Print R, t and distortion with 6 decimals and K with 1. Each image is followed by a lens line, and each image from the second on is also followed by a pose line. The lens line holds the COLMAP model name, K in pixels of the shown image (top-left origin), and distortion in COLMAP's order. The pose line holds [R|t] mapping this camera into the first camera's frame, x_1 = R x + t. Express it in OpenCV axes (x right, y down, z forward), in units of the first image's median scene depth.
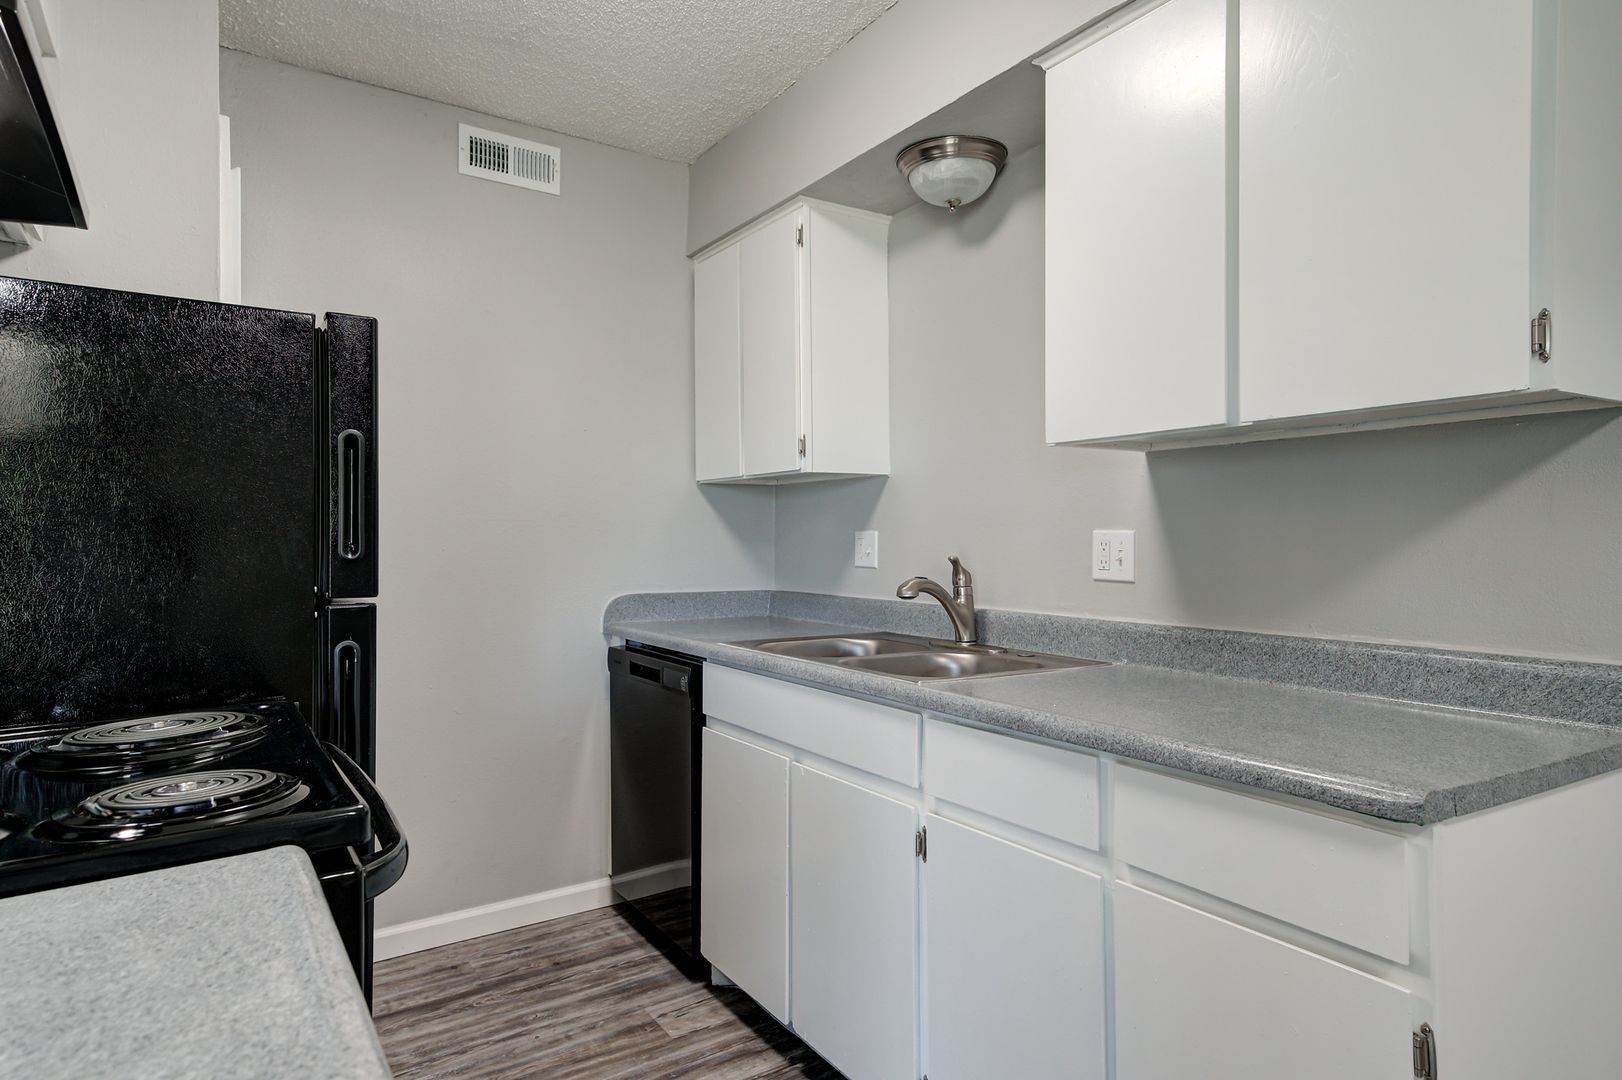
lens RADIAL K [[931.0, 0, 821.6], [0, 931.0, 543.5], [0, 0, 1]] dist [0.035869, 0.000048]
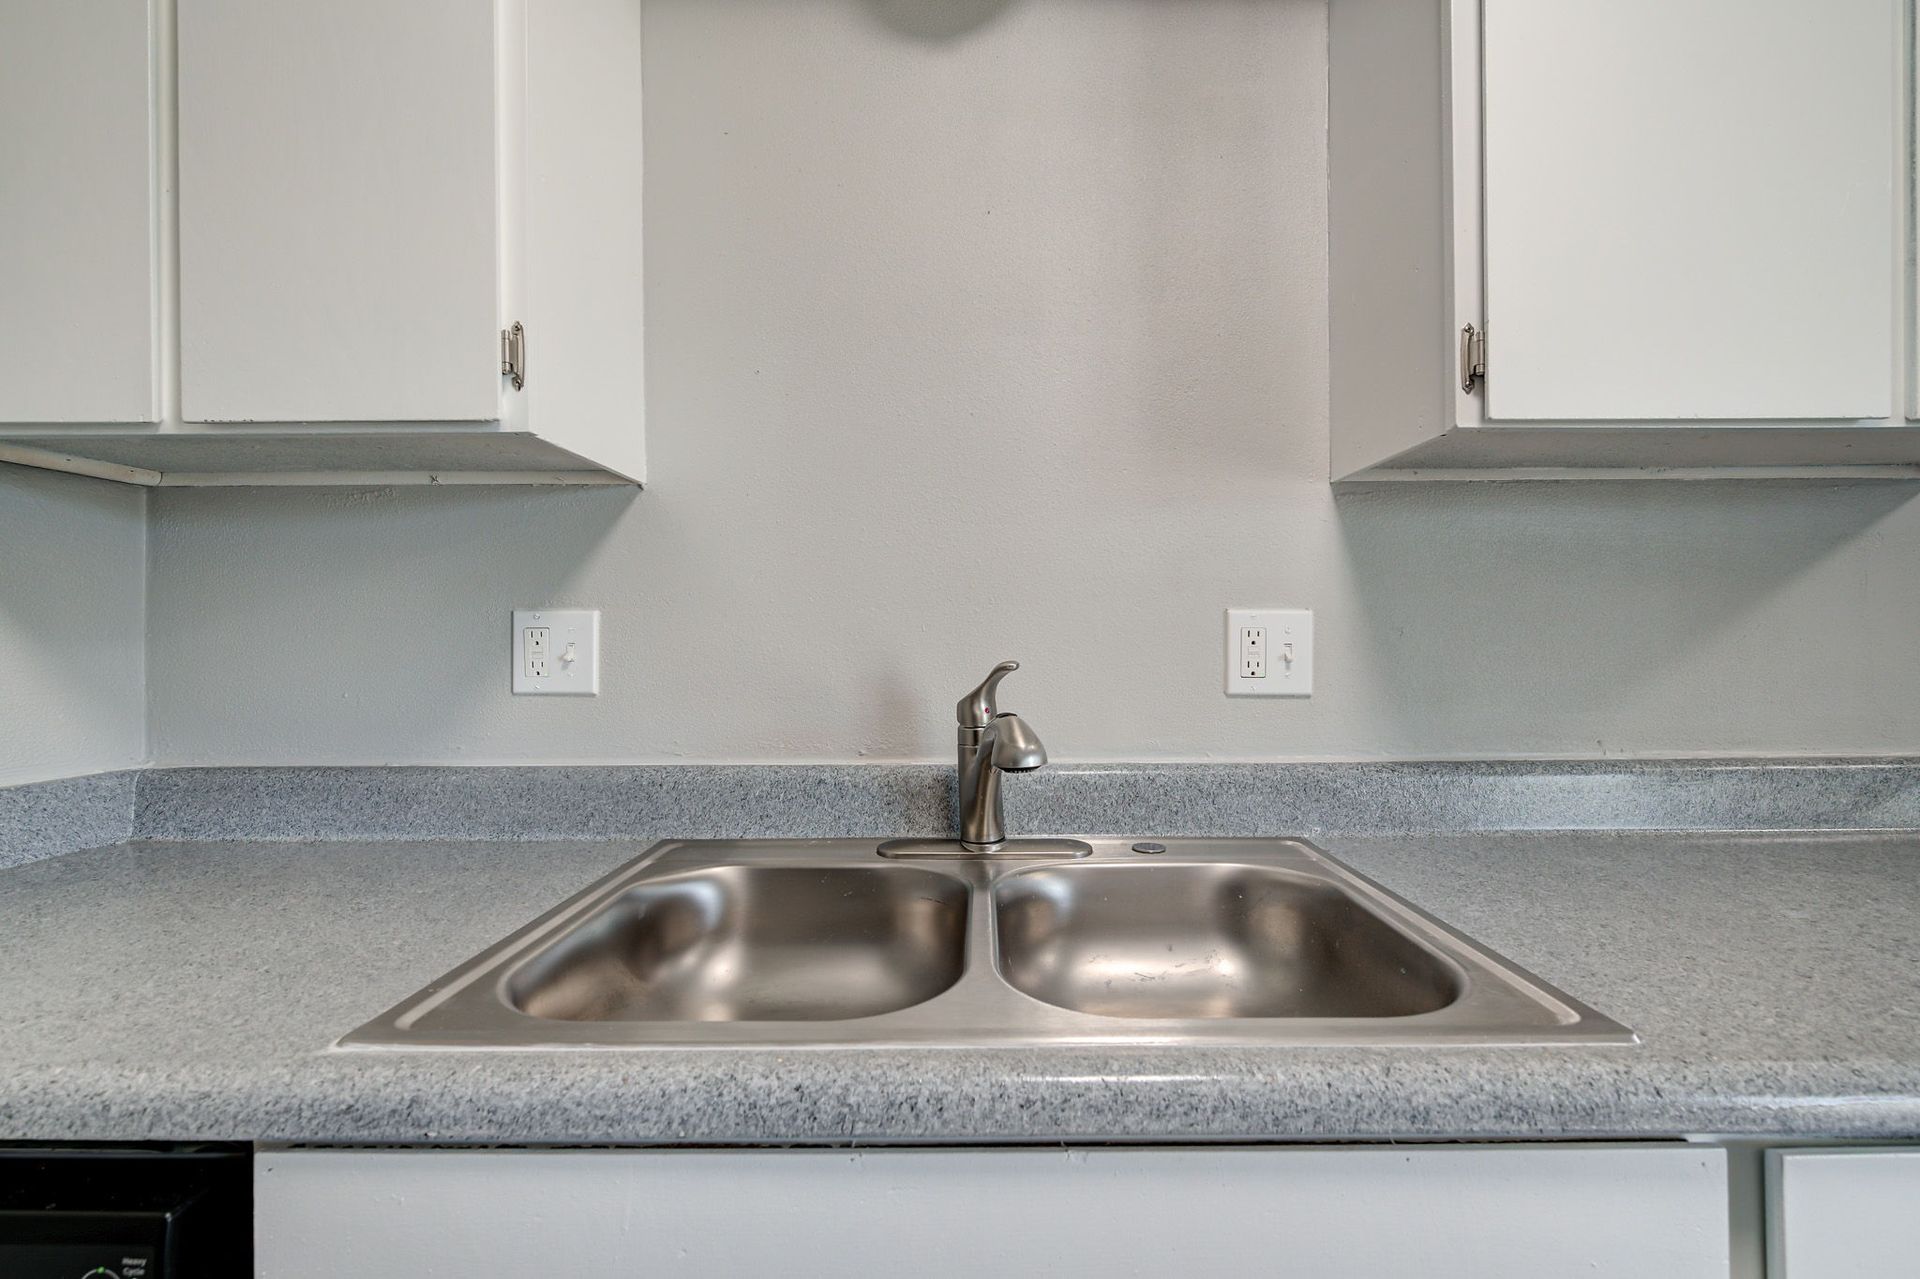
lens RADIAL K [[855.6, 0, 974.1], [0, 855.6, 645.8], [0, 0, 1]] dist [-0.002722, -0.000275]
pose [[0.555998, 0.000875, 0.831183, -0.213784], [0.009876, 0.999922, -0.007659, 0.009993], [-0.831125, 0.012467, 0.555946, 0.762420]]
